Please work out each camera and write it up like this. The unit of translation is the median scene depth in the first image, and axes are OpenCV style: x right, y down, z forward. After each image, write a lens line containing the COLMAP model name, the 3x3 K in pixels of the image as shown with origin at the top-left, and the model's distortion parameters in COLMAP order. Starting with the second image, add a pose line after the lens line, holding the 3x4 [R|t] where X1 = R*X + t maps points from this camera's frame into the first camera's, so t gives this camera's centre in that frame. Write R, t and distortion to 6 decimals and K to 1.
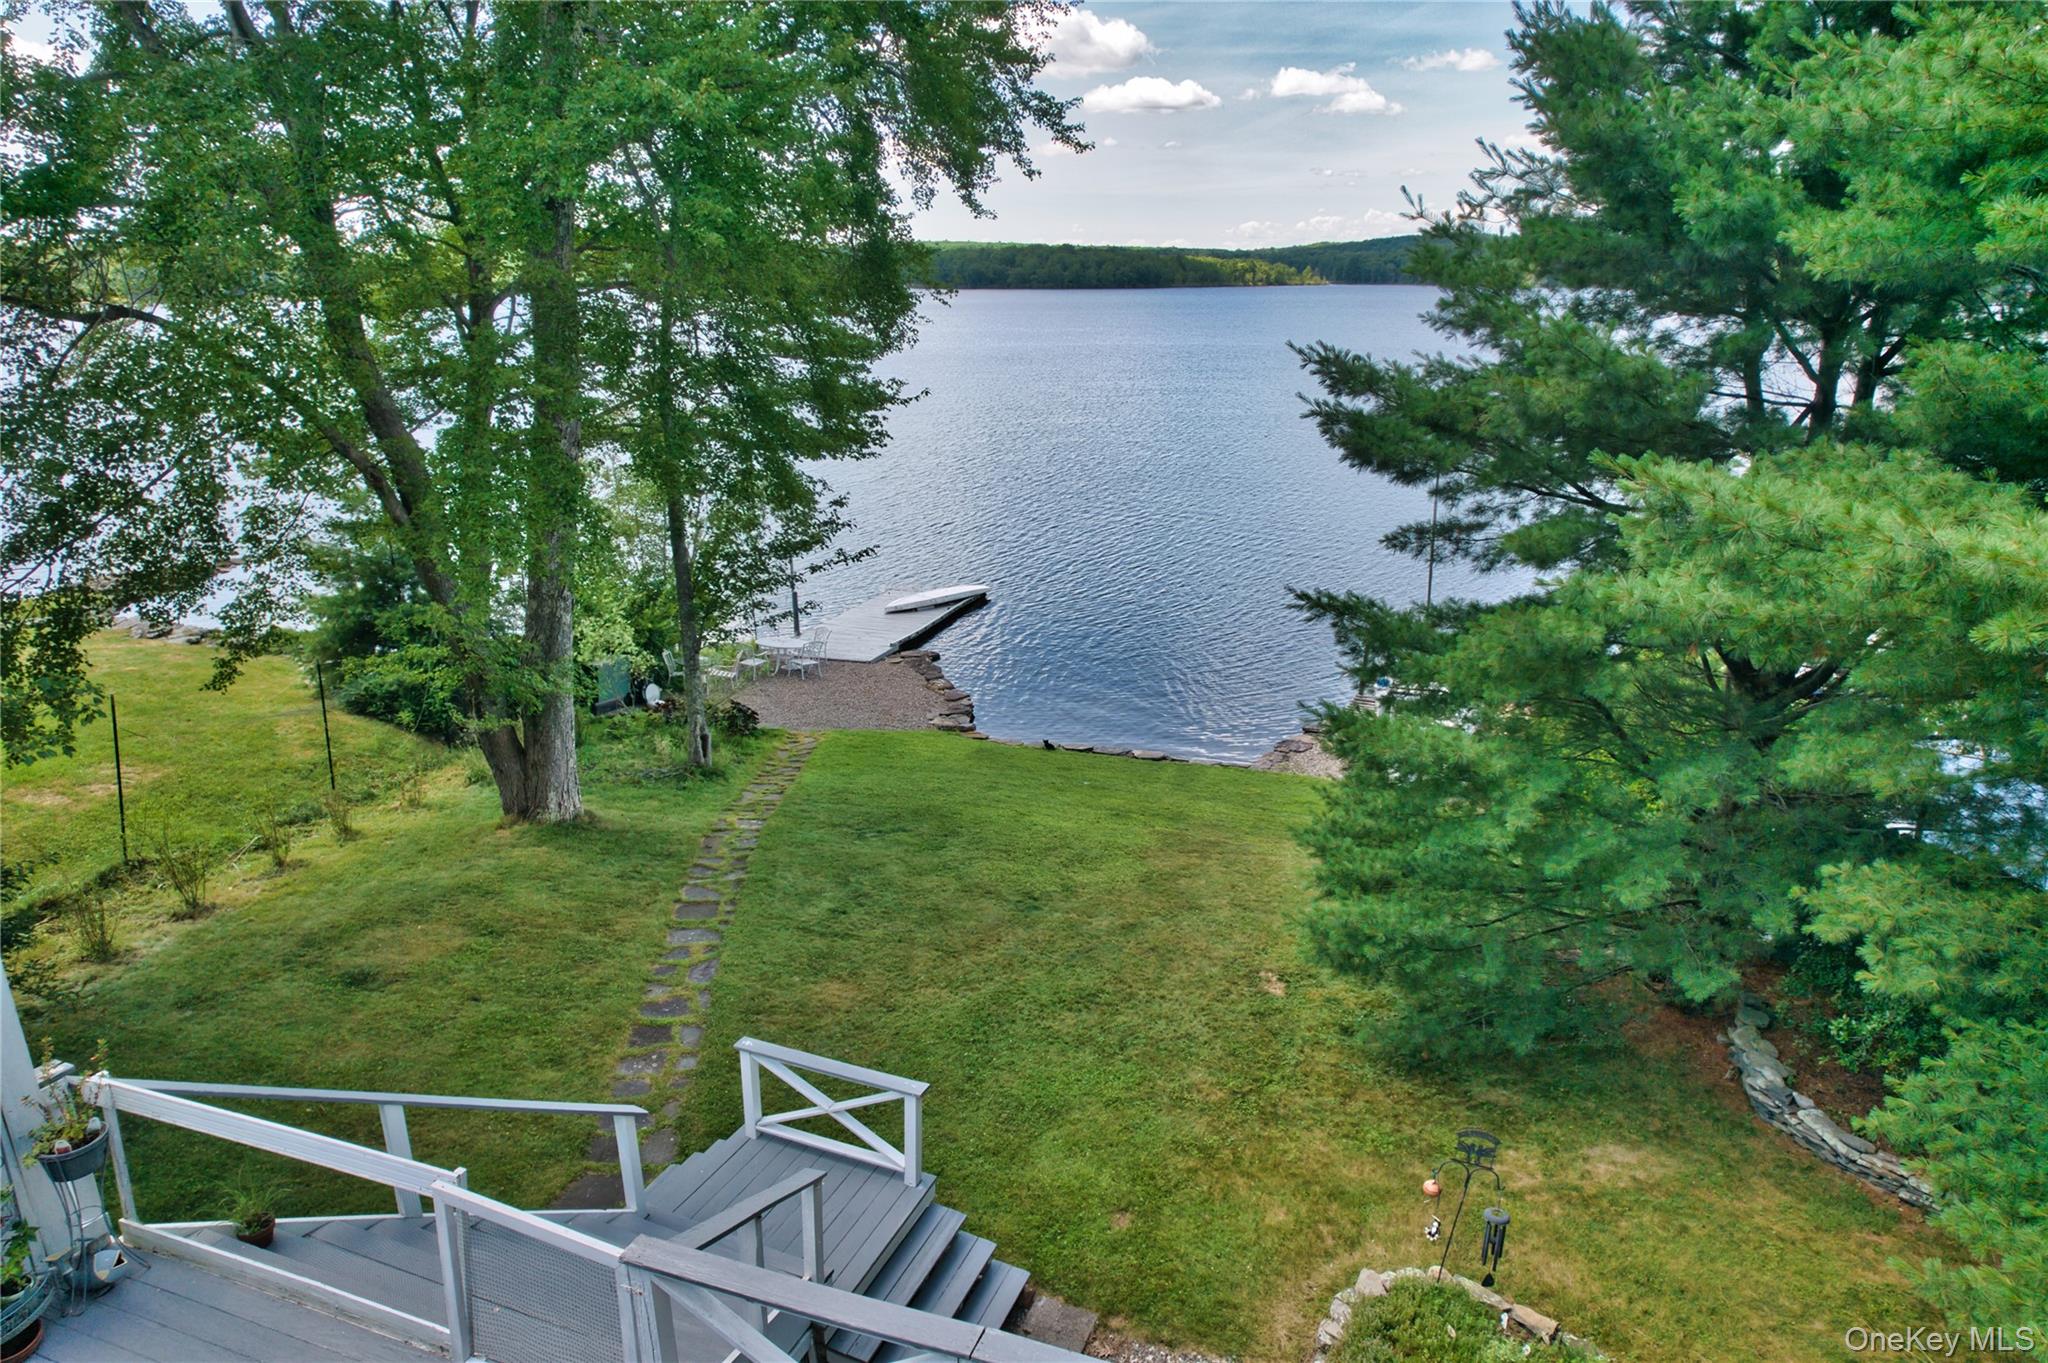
lens RADIAL K [[1339.0, 0, 1024.0], [0, 1339.0, 681.5], [0, 0, 1]] dist [-0.063084, 0.068312]
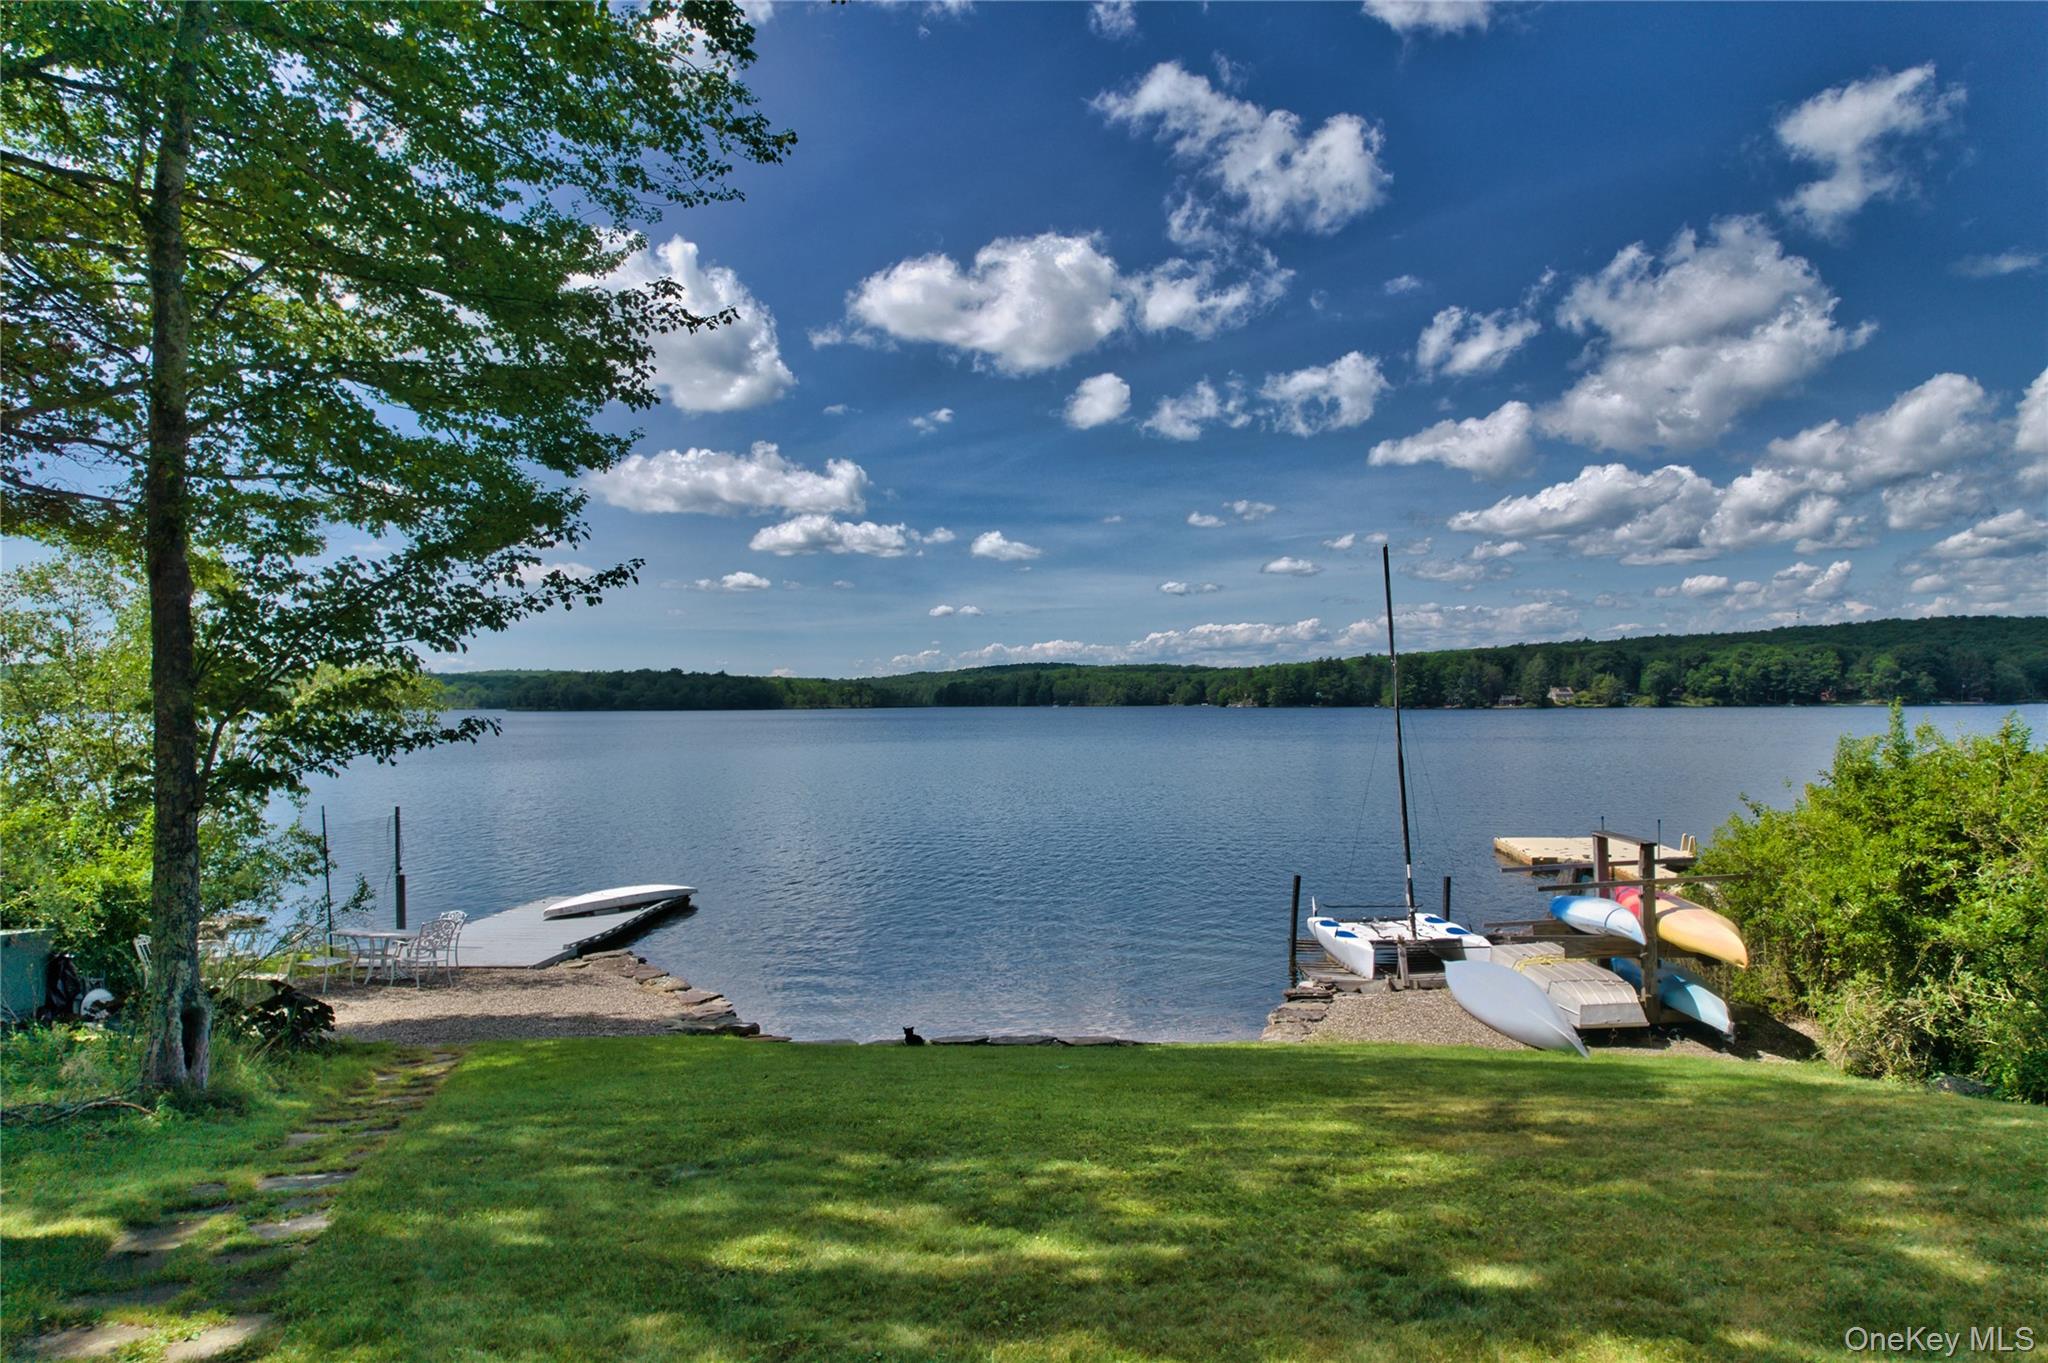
lens RADIAL K [[1339.0, 0, 1024.0], [0, 1339.0, 681.5], [0, 0, 1]] dist [-0.063084, 0.068312]
pose [[0.958639, 0.000498, 0.284625, -0.259515], [0.087046, 0.951573, -0.294843, 0.205009], [-0.270989, 0.307424, 0.912171, 1.247899]]
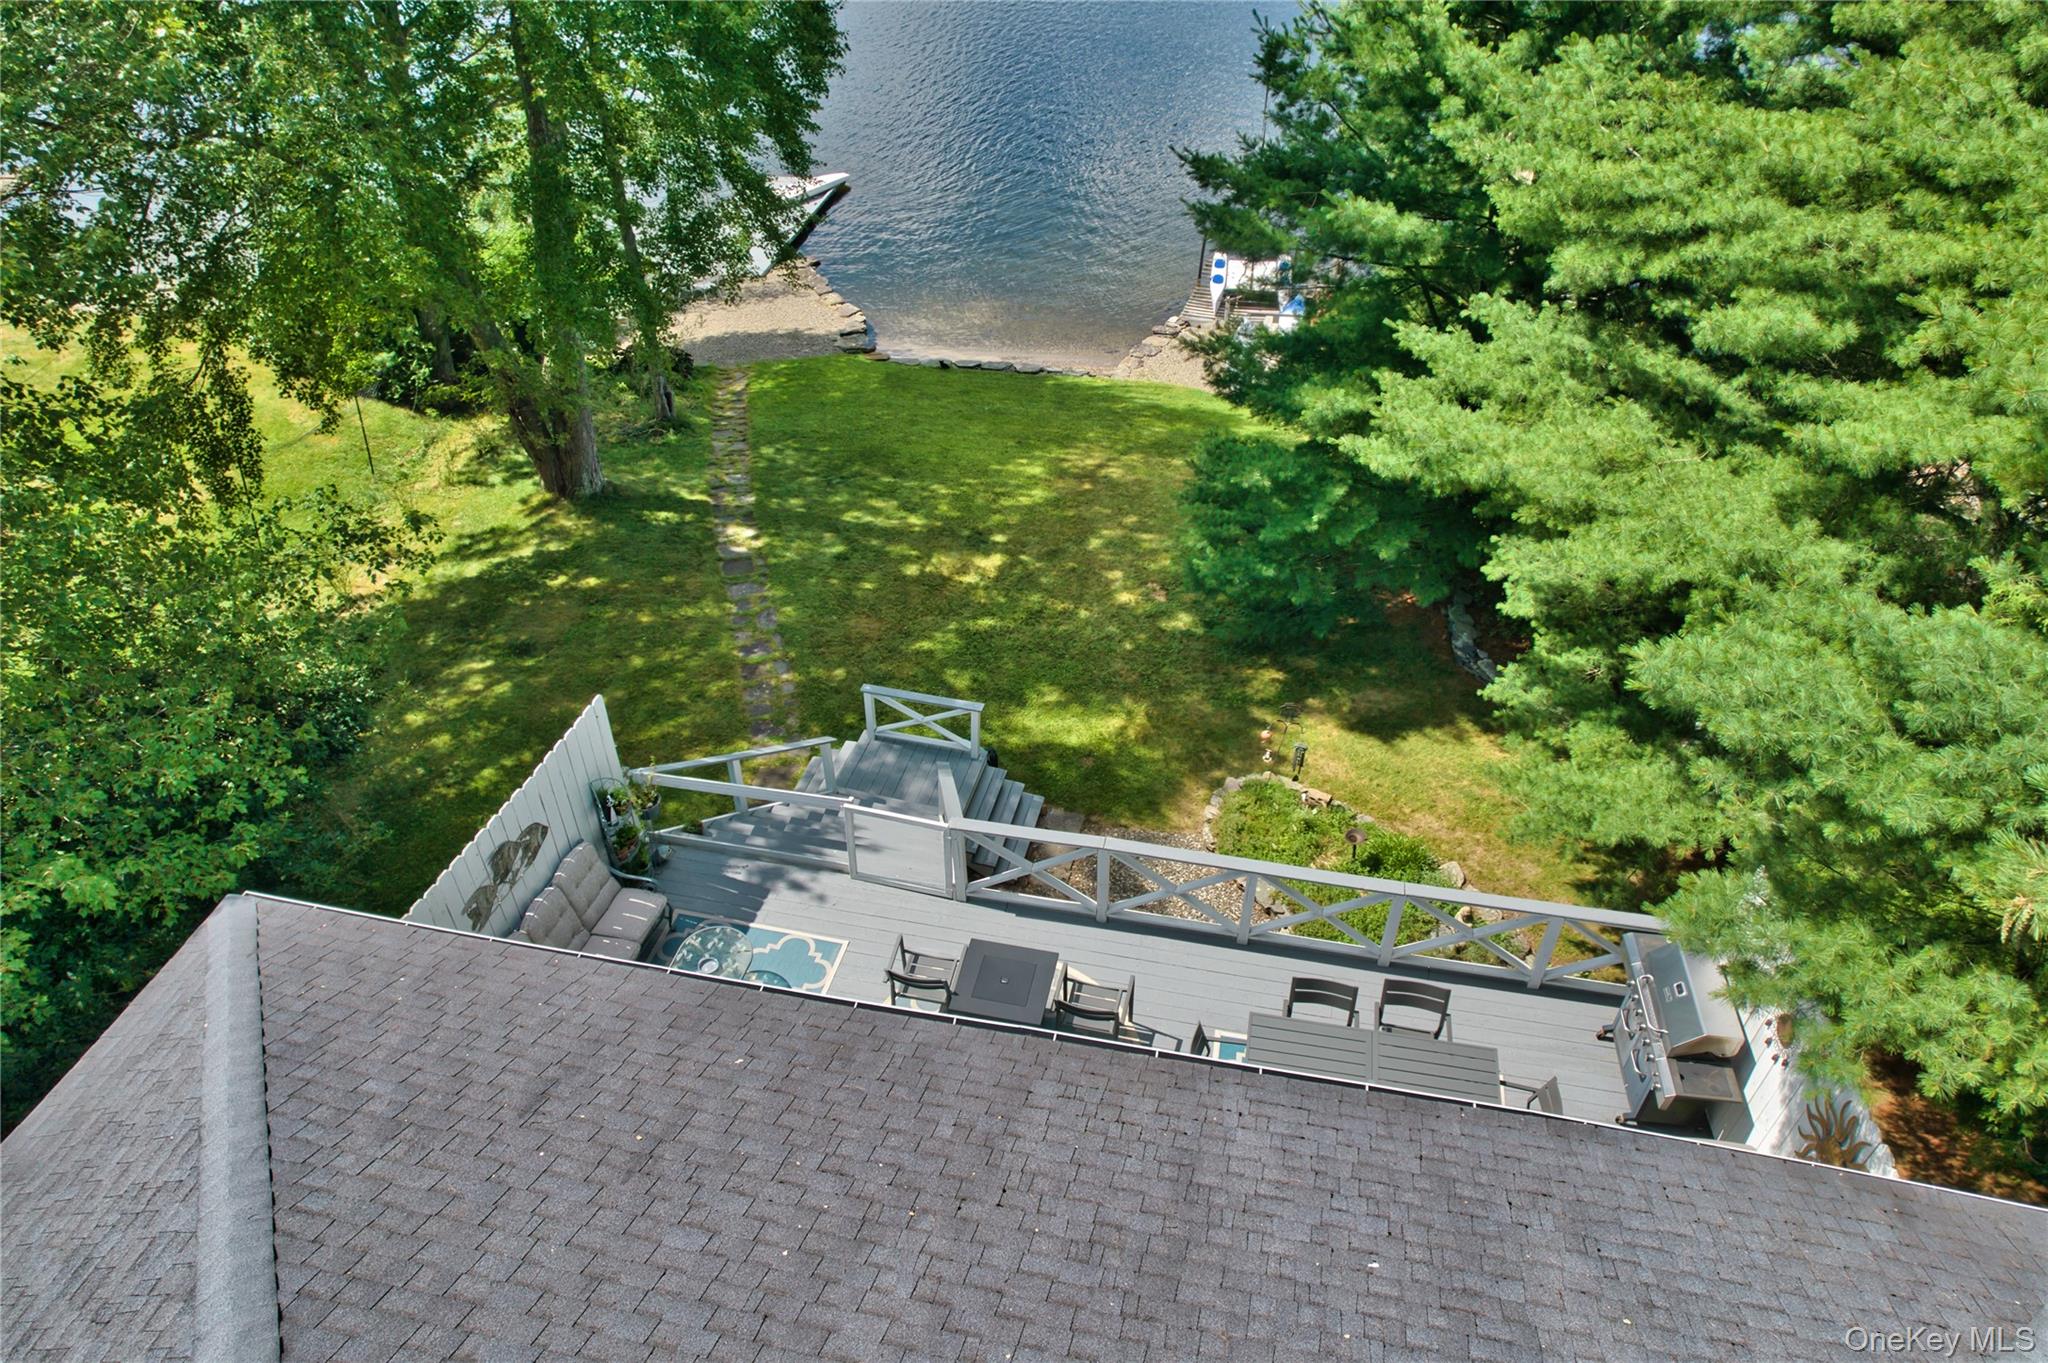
lens RADIAL K [[1339.0, 0, 1024.0], [0, 1339.0, 681.5], [0, 0, 1]] dist [-0.063084, 0.068312]
pose [[0.989510, -0.087827, 0.114701, -0.203552], [0.040800, 0.931552, 0.361312, -0.327065], [-0.138583, -0.352842, 0.925363, -0.563691]]
